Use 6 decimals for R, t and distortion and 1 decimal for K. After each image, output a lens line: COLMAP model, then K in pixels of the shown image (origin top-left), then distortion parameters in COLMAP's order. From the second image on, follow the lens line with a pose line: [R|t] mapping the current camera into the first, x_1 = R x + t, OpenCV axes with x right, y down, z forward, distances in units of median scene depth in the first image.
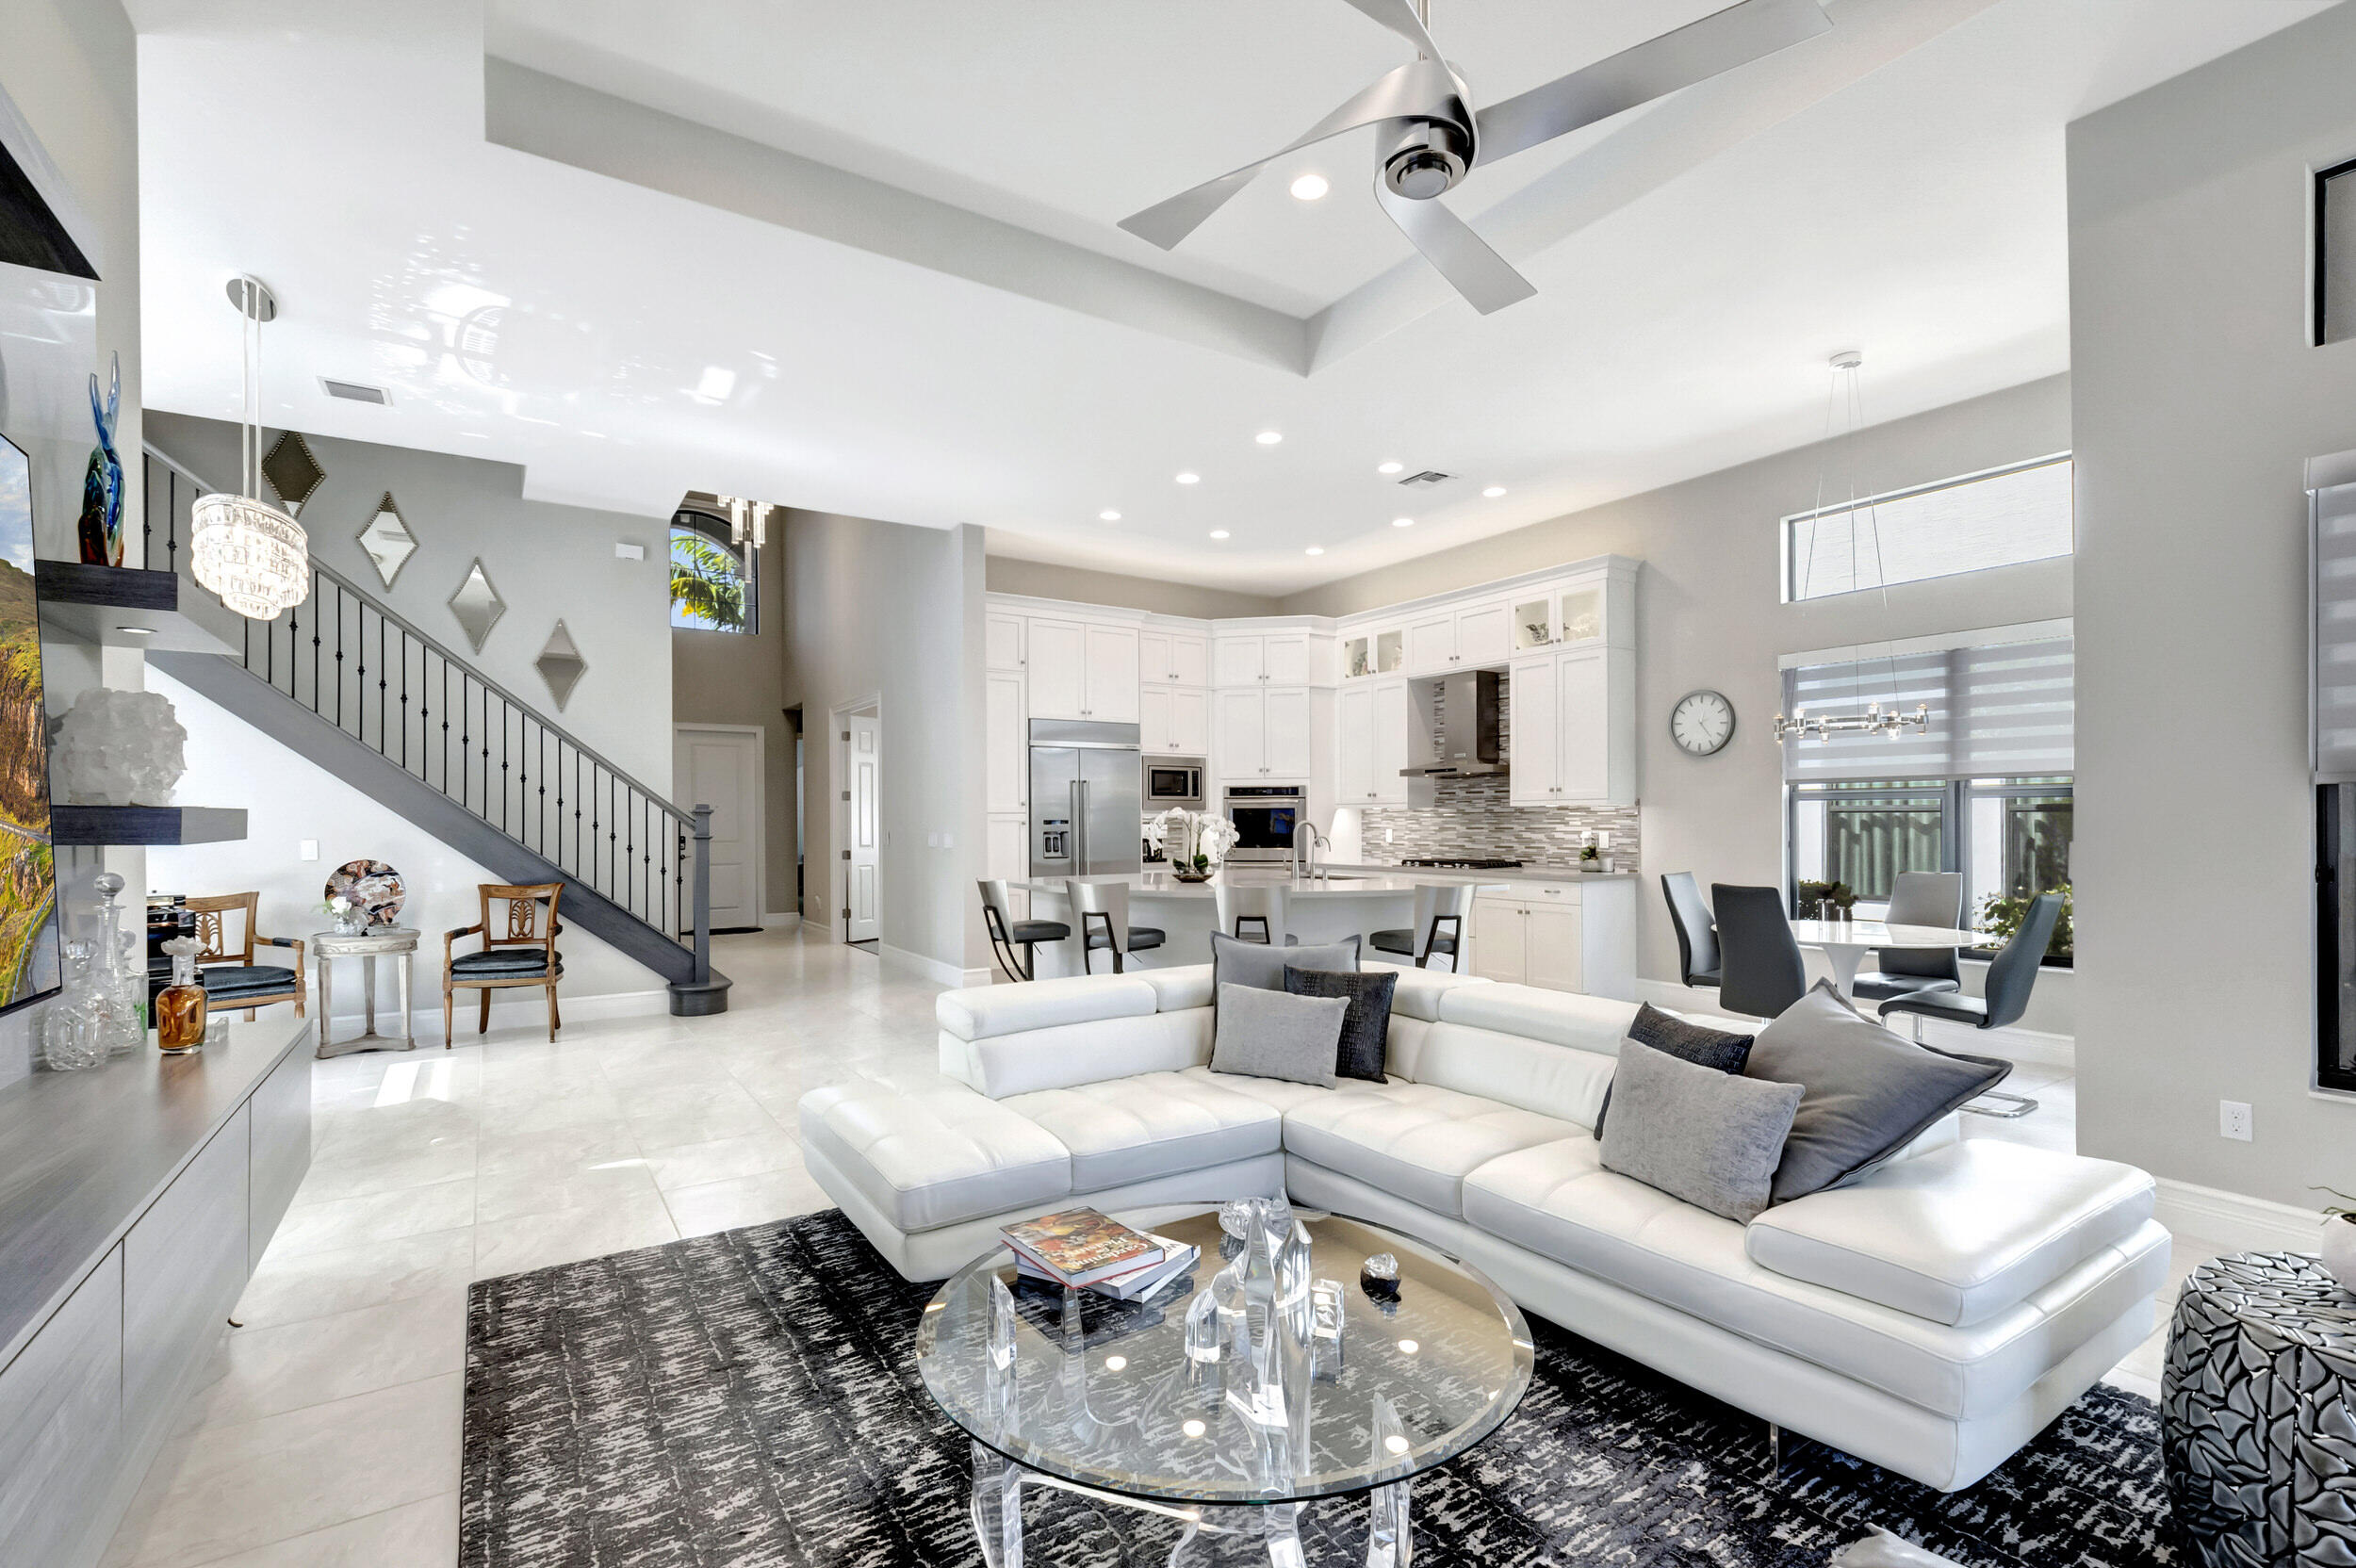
lens RADIAL K [[1053.5, 0, 1168.6], [0, 1053.5, 812.3], [0, 0, 1]] dist [-0.000712, -0.000536]
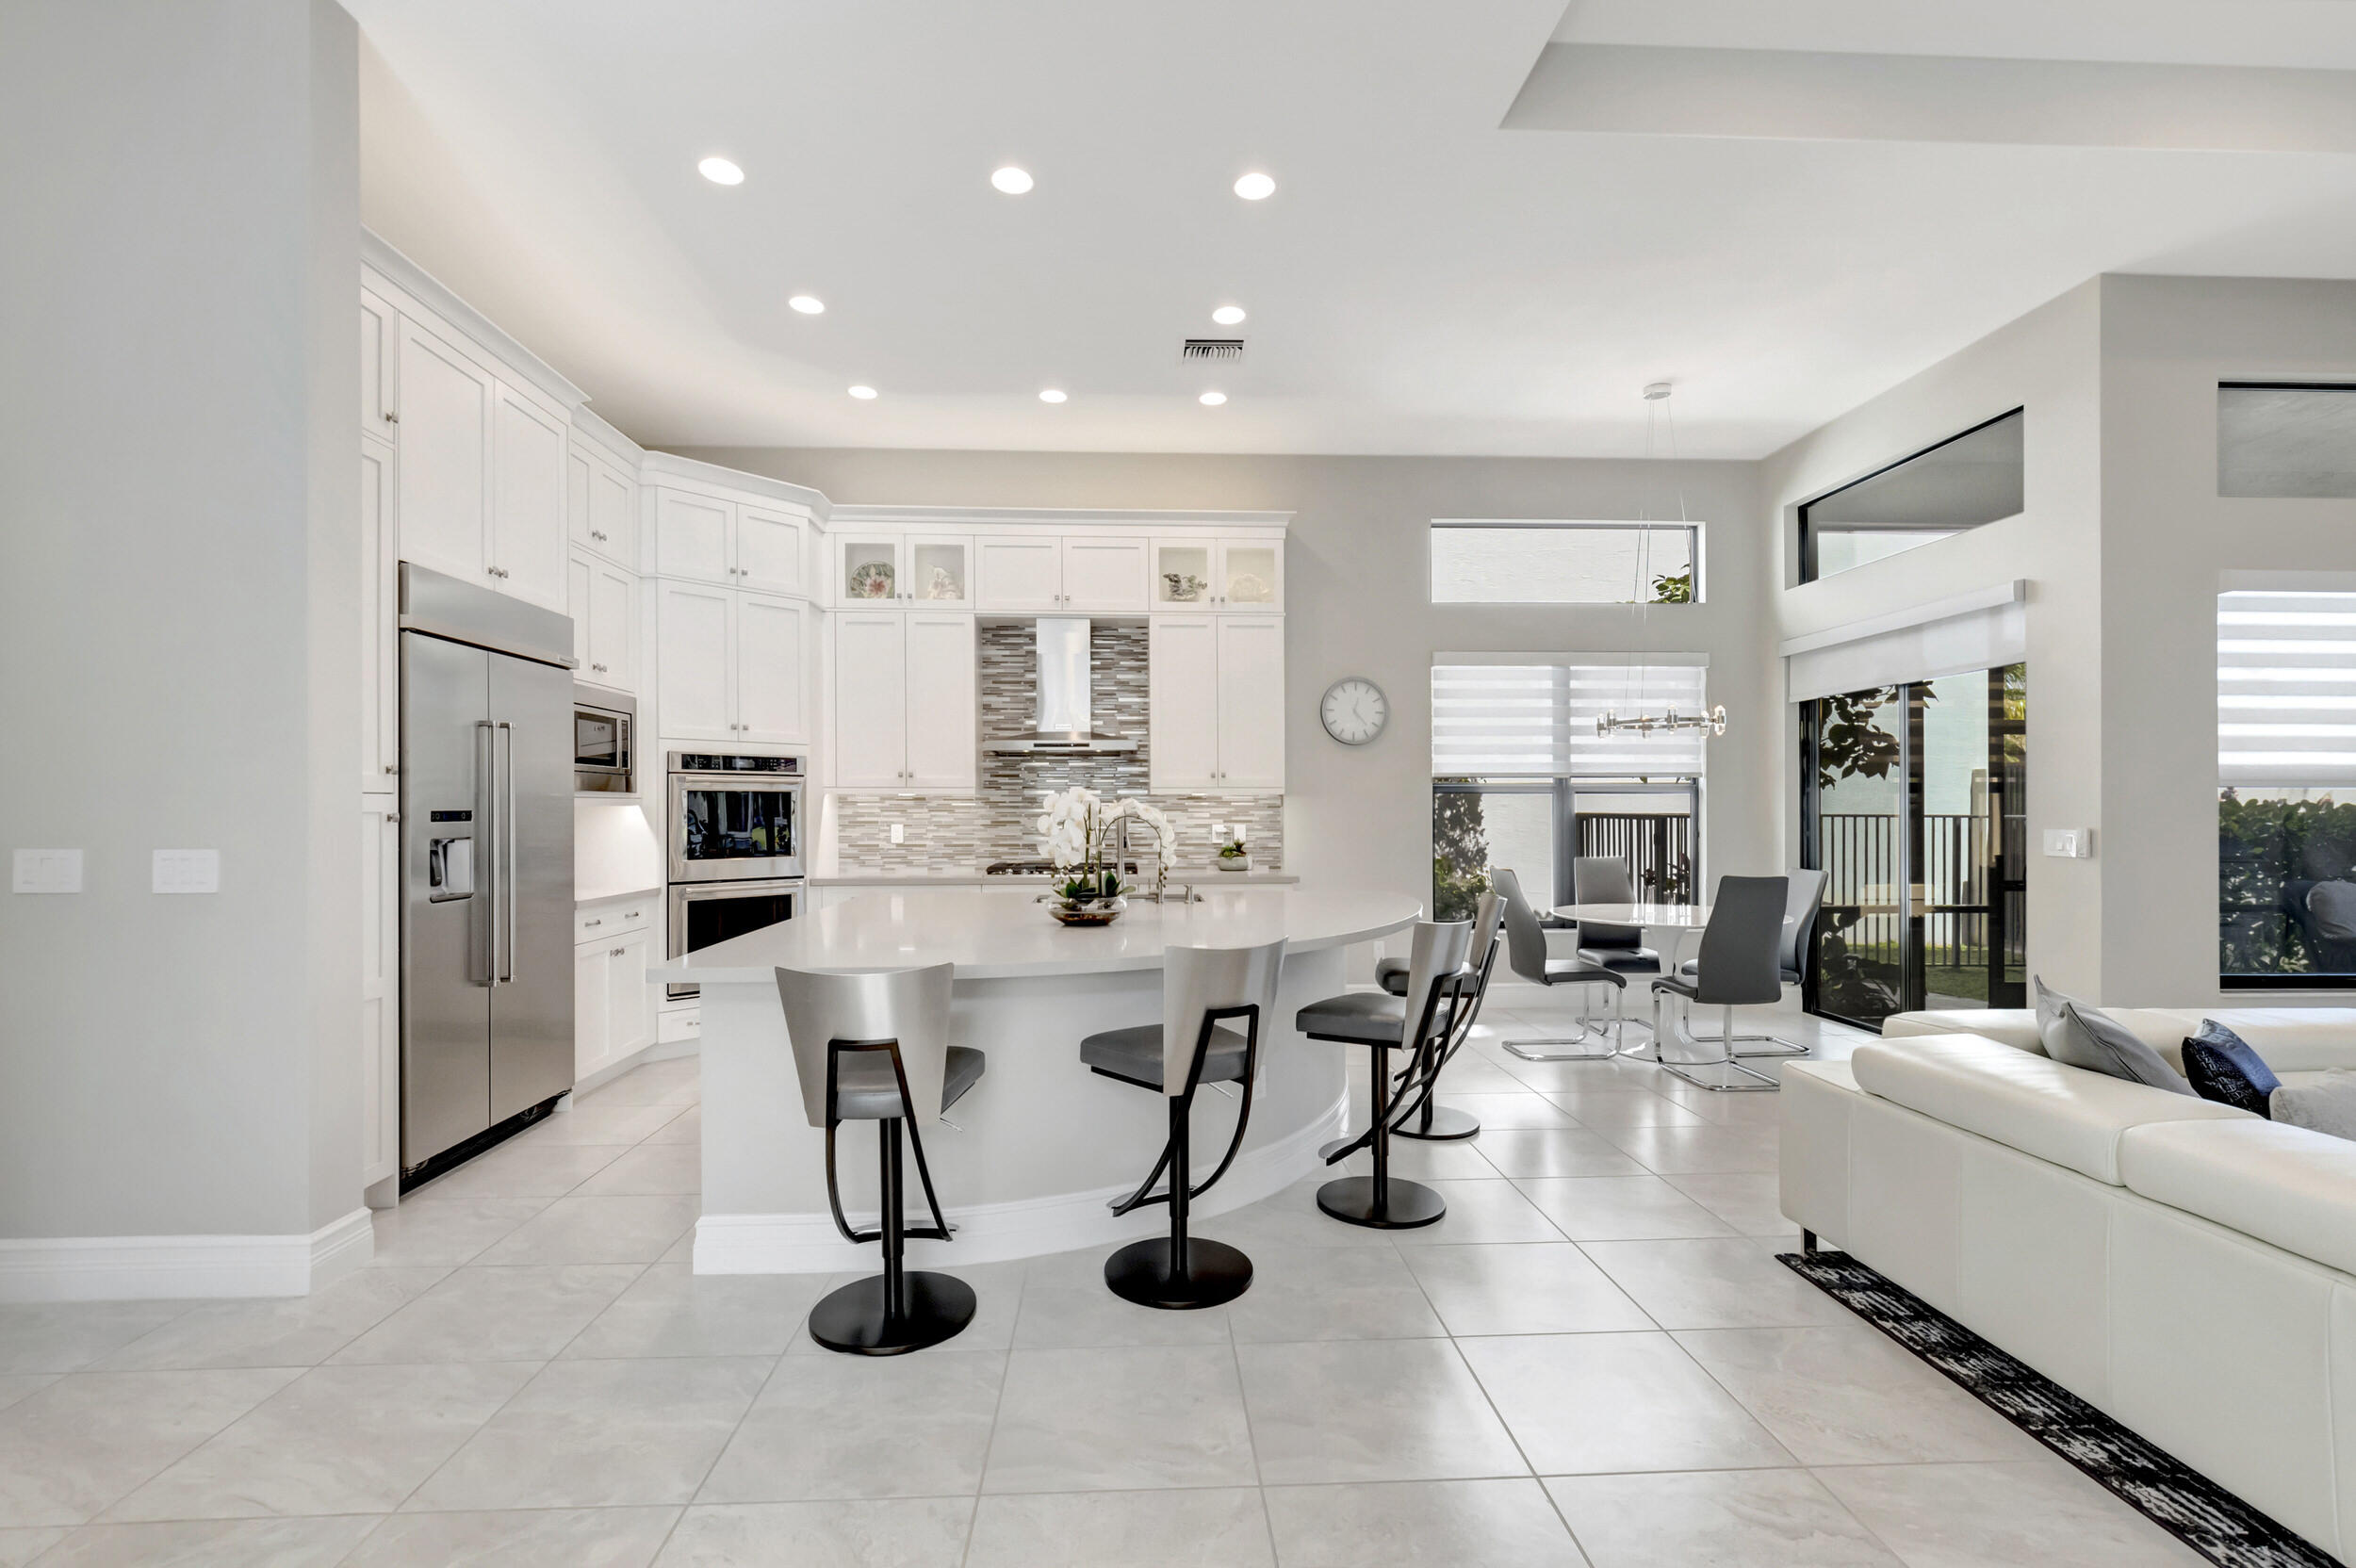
lens RADIAL K [[1053.5, 0, 1193.4], [0, 1053.5, 797.1], [0, 0, 1]] dist [-0.000712, -0.000536]
pose [[0.497594, 0.012013, 0.867327, -0.363405], [-0.006820, 0.999927, -0.009937, 0.004197], [-0.867383, -0.000971, 0.497640, 0.587730]]
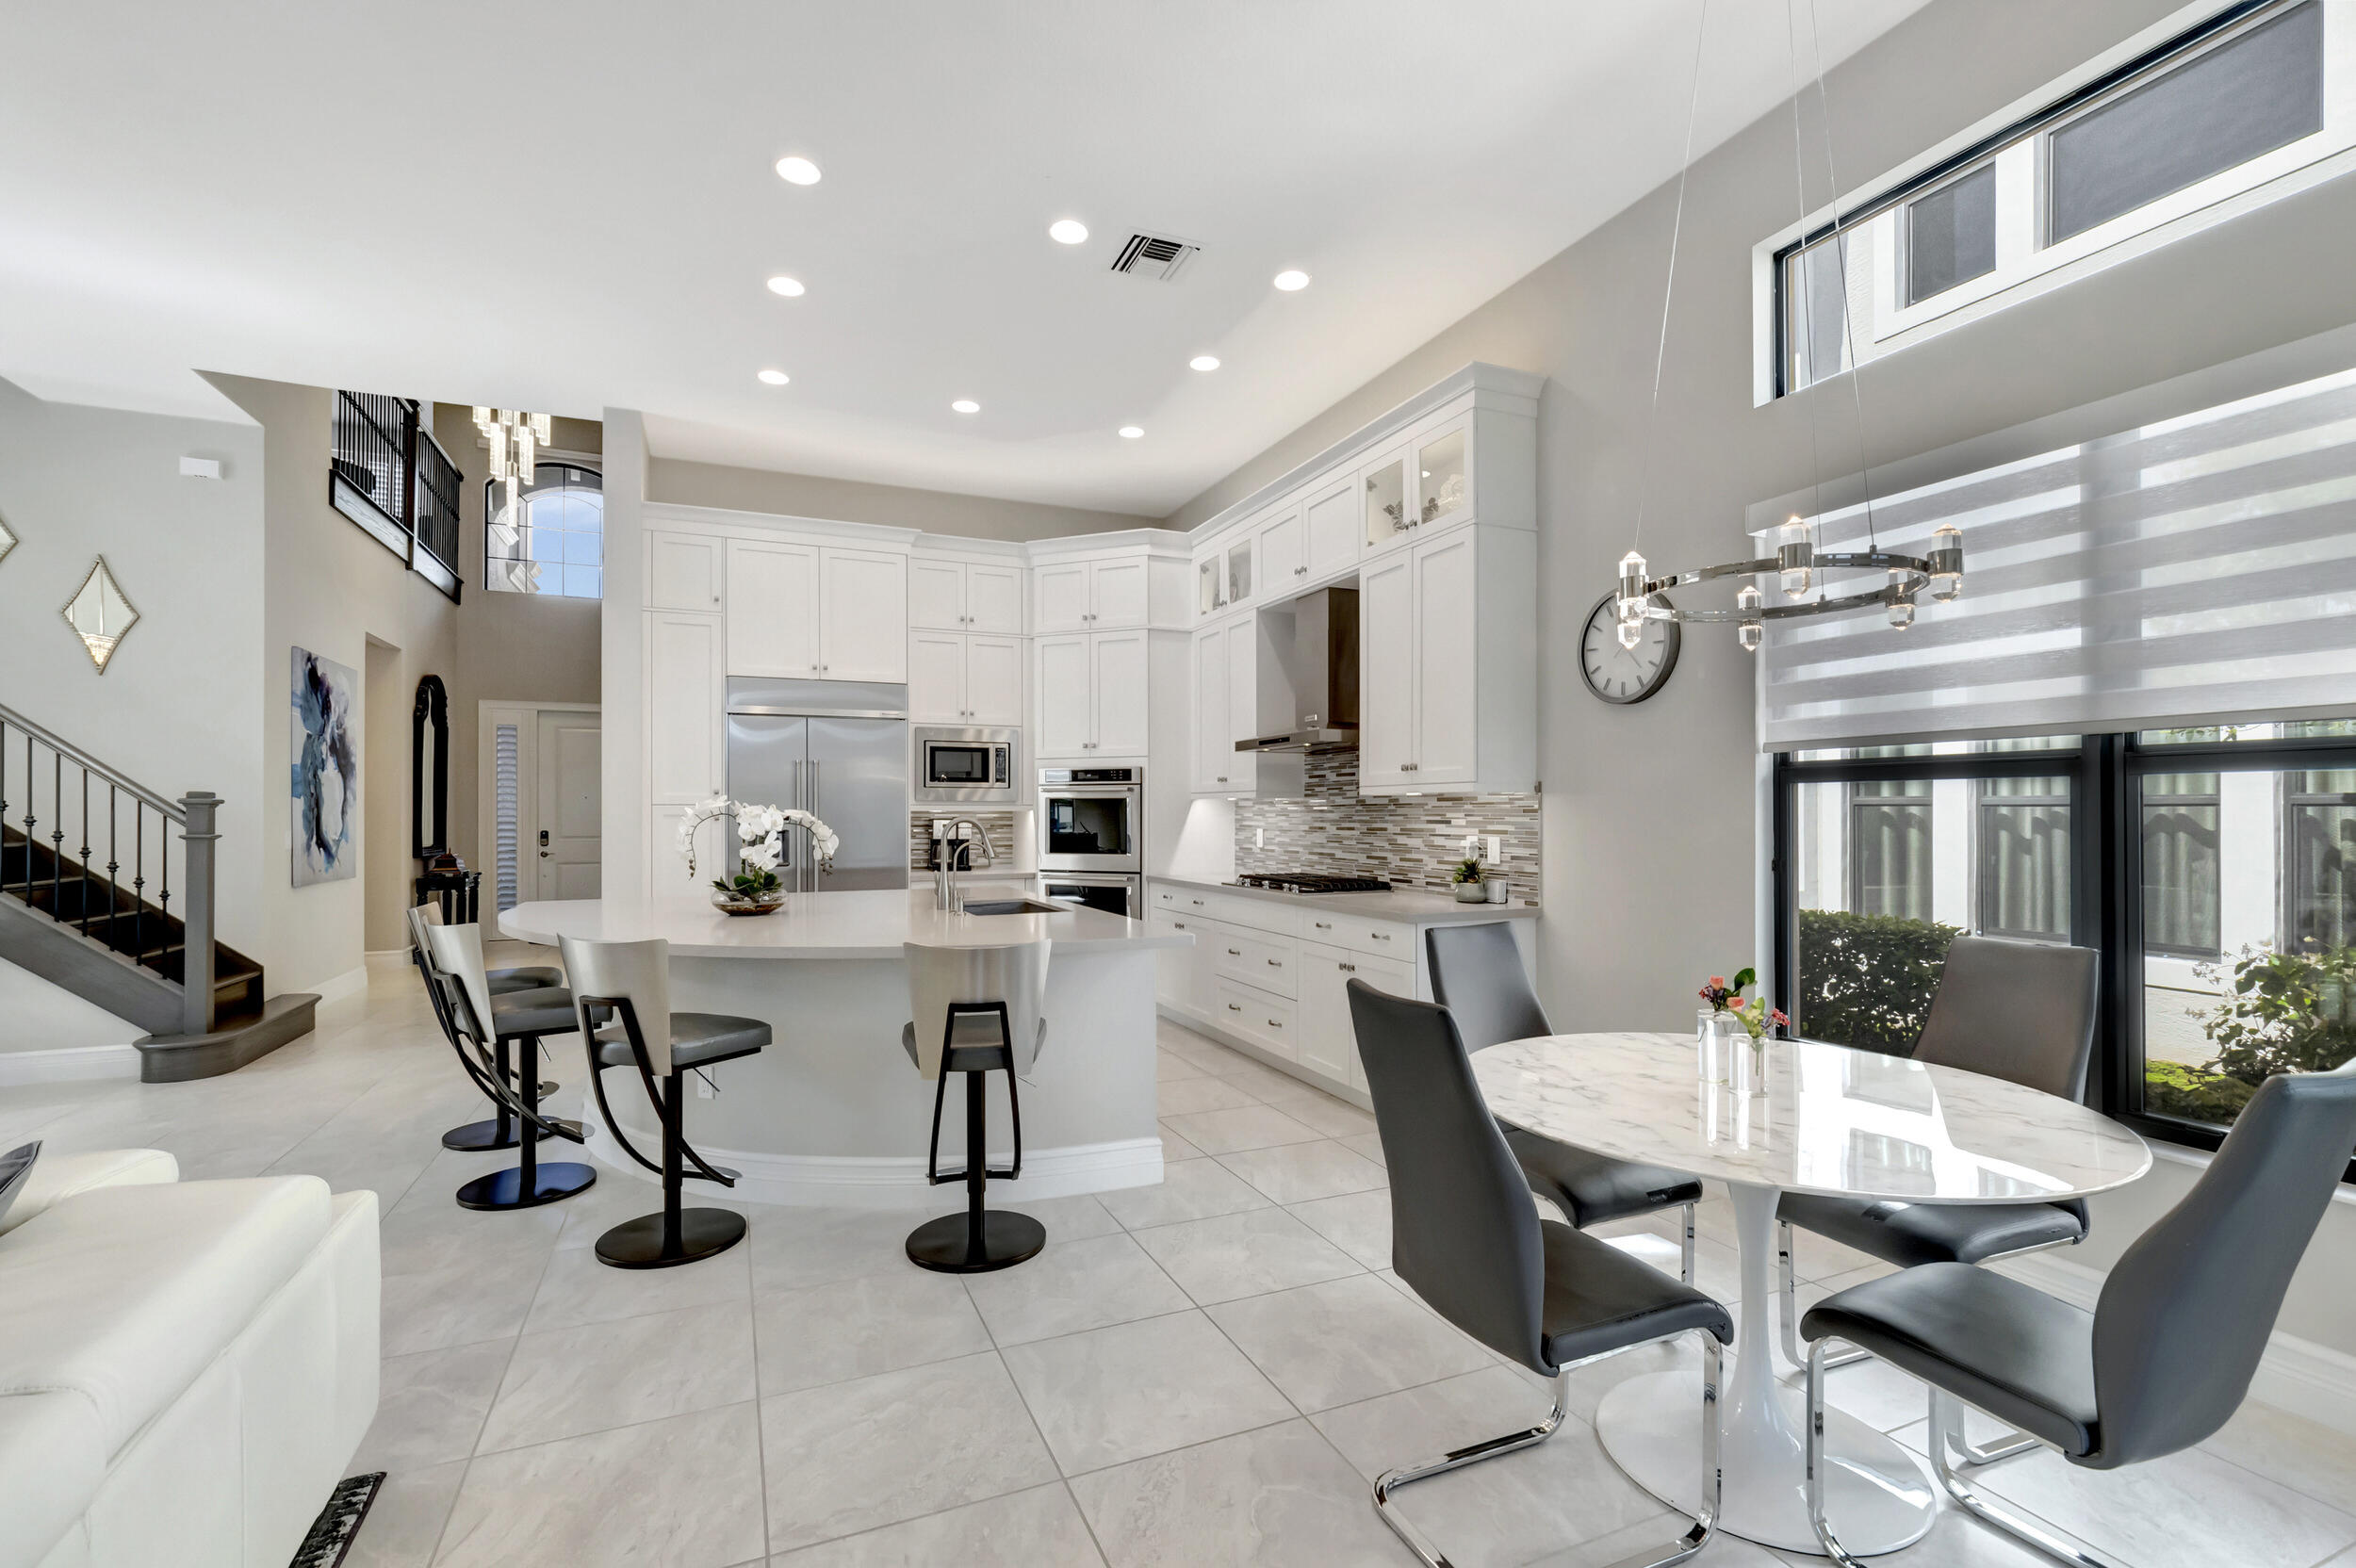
lens RADIAL K [[1053.5, 0, 1173.6], [0, 1053.5, 808.7], [0, 0, 1]] dist [-0.000712, -0.000536]
pose [[0.985307, 0.001493, -0.170787, 0.330505], [-0.001054, 0.999996, 0.002666, 0.000959], [0.170790, -0.002447, 0.985304, 0.366653]]
